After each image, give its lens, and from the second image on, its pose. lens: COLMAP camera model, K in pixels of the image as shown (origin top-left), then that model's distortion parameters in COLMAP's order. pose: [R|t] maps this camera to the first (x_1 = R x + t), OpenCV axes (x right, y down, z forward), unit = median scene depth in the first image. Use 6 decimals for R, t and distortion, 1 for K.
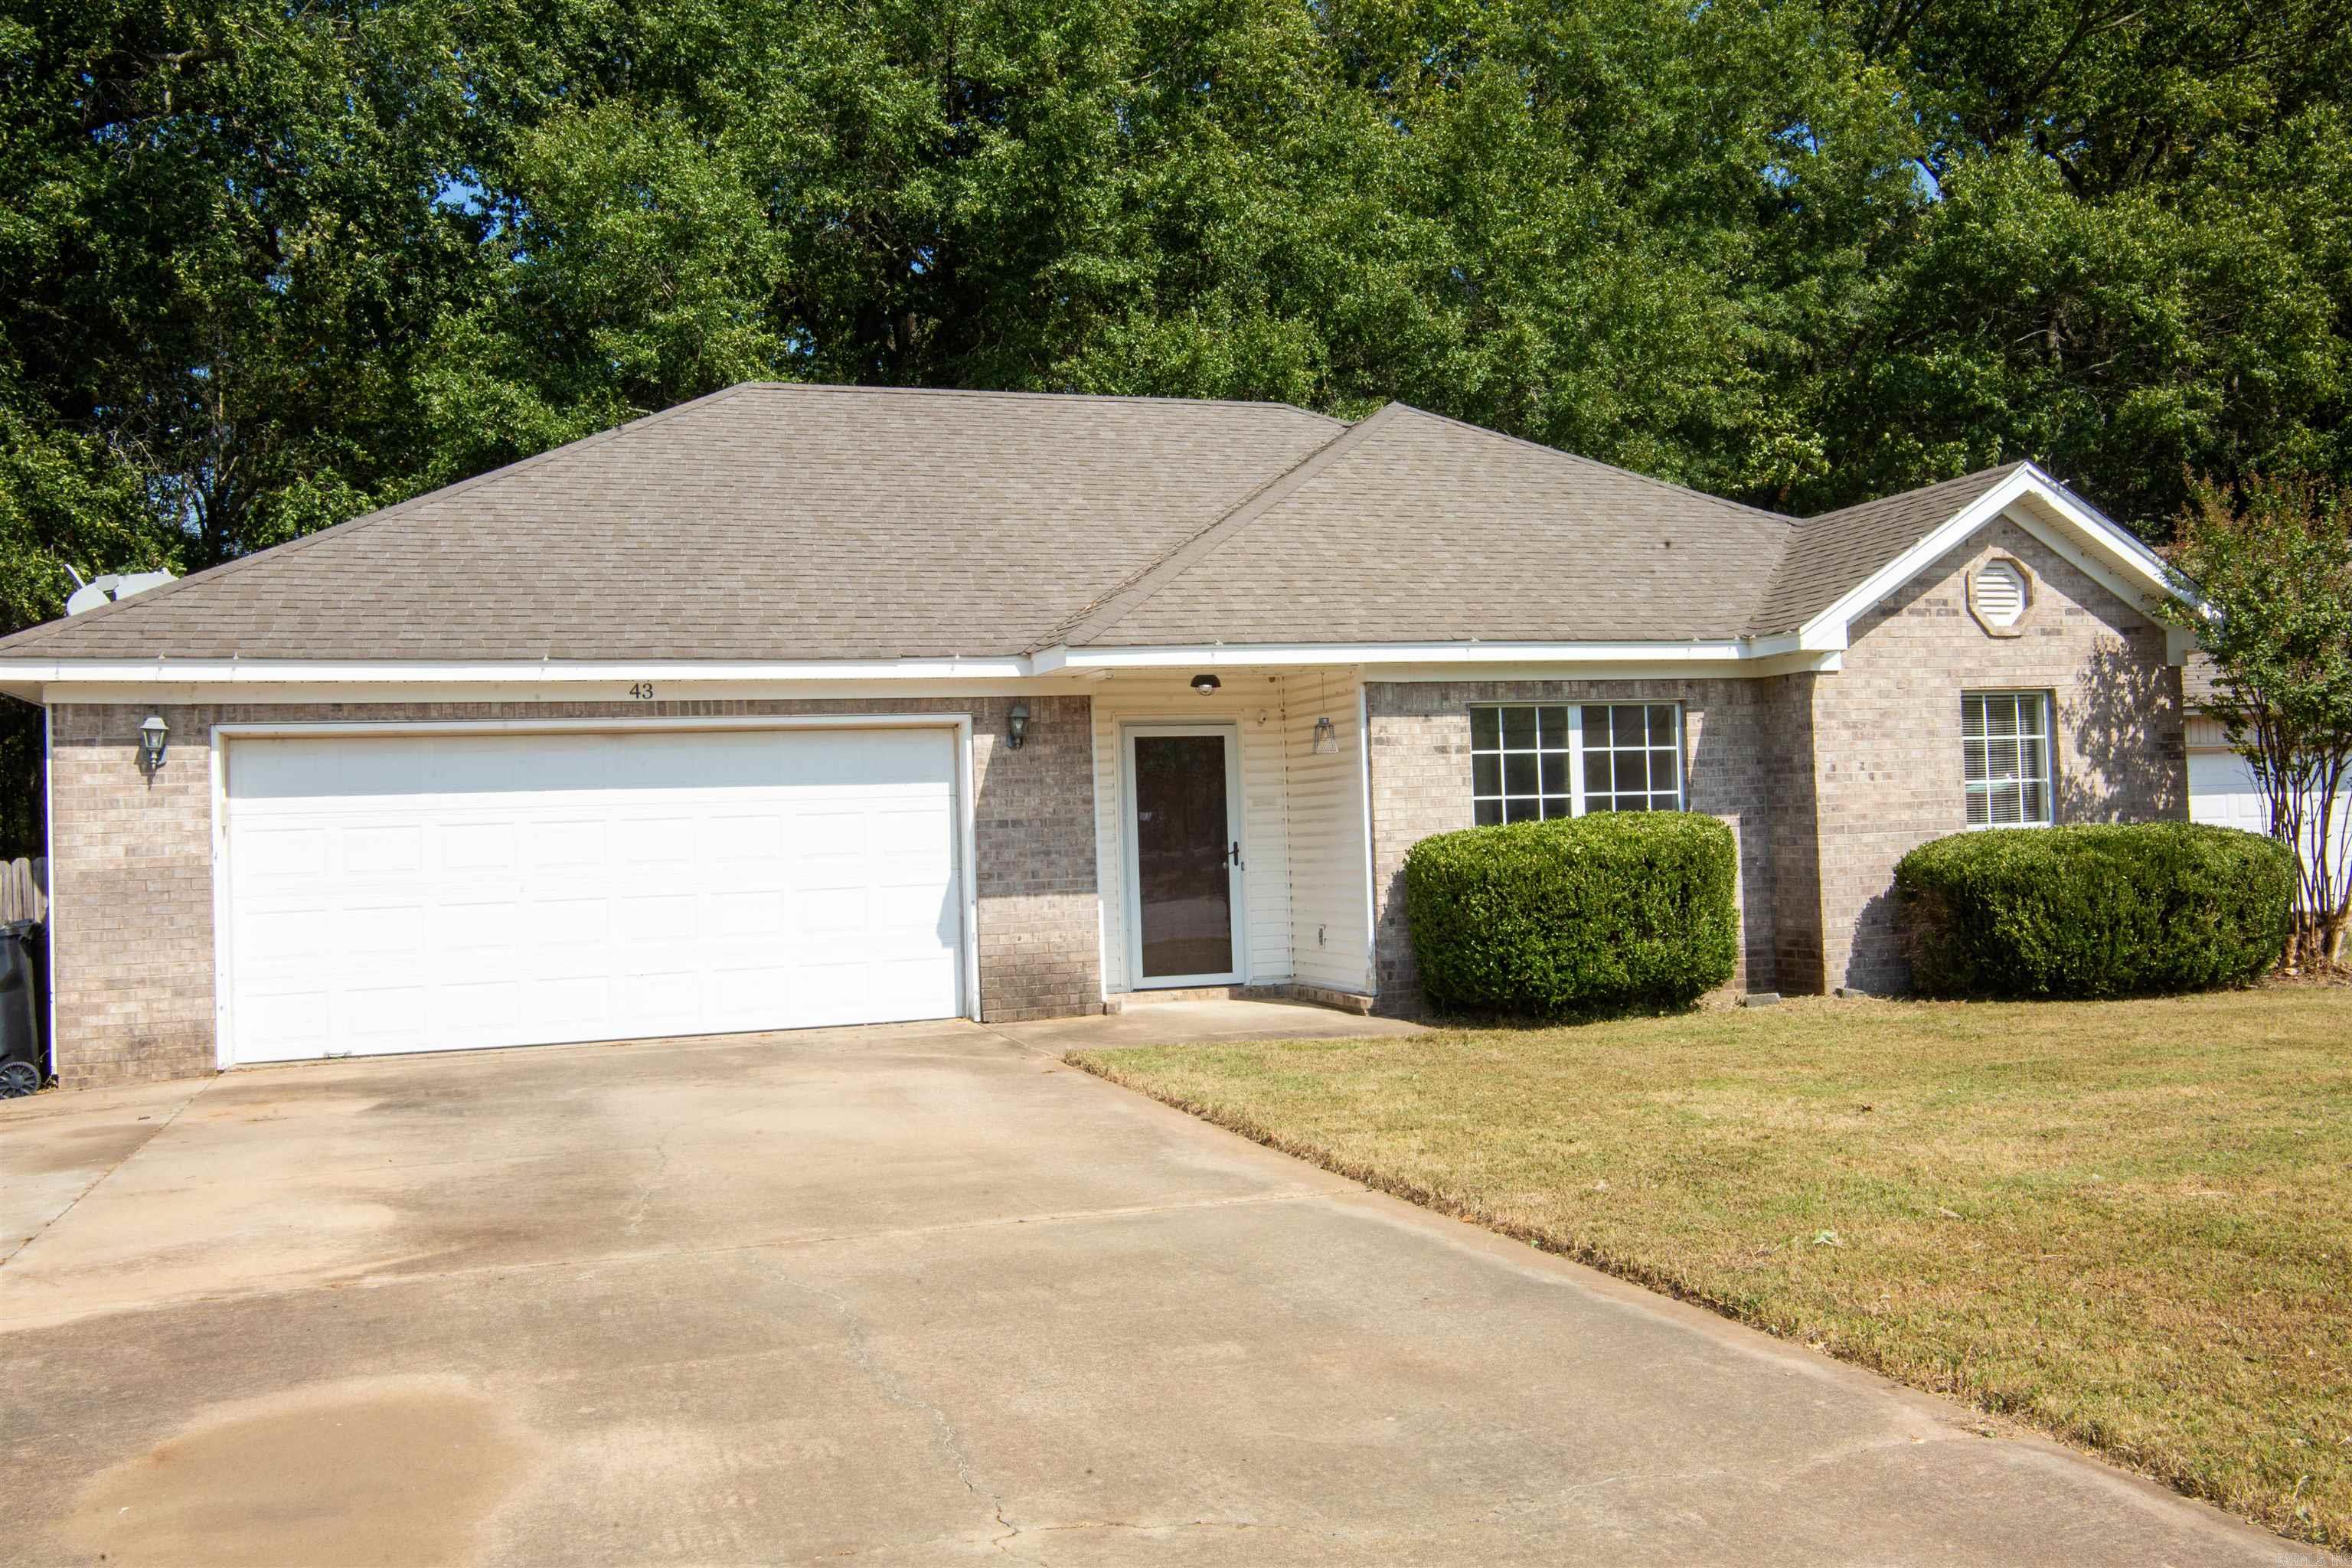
lens RADIAL K [[2046.7, 0, 1176.0], [0, 2046.7, 784.0], [0, 0, 1]] dist [-0.006151, -0.002923]
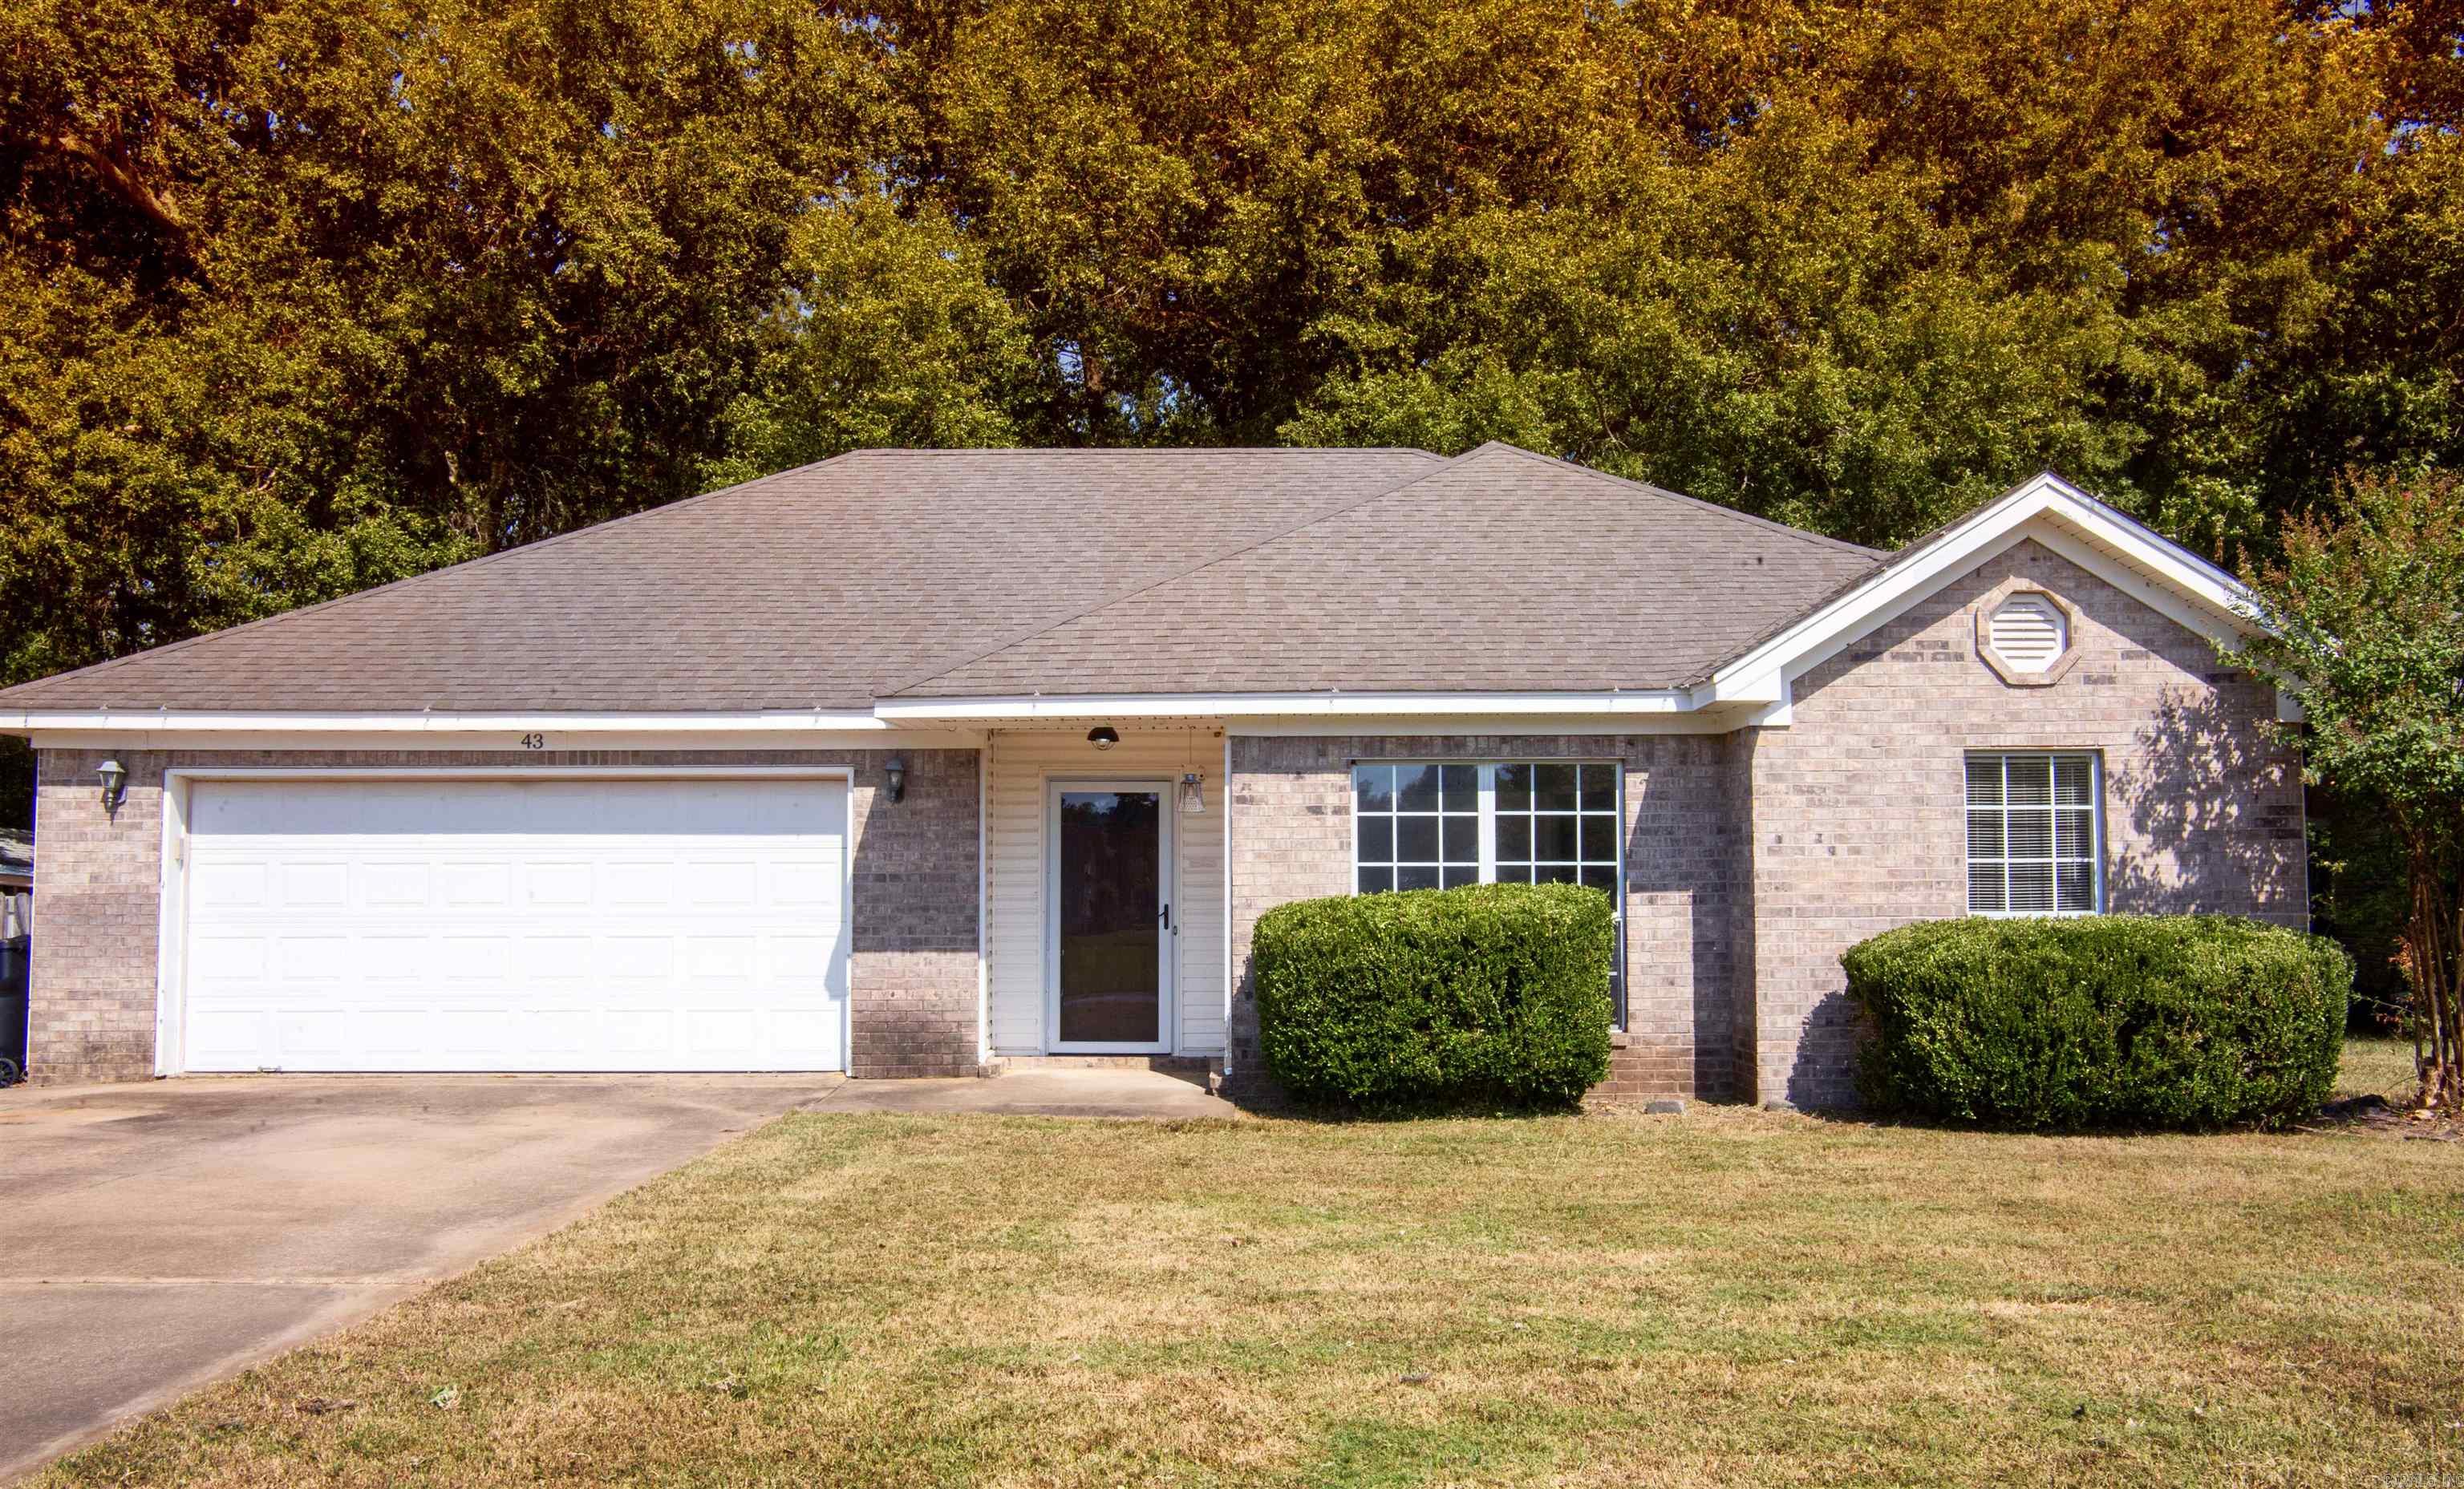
lens RADIAL K [[1937.7, 0, 1230.8], [0, 1937.7, 806.1], [0, 0, 1]] dist [-0.038683, 0.050836]
pose [[0.944780, 0.015460, -0.327342, 0.373028], [-0.022564, 0.999585, -0.017916, -0.002217], [0.326929, 0.024313, 0.944736, 0.166695]]
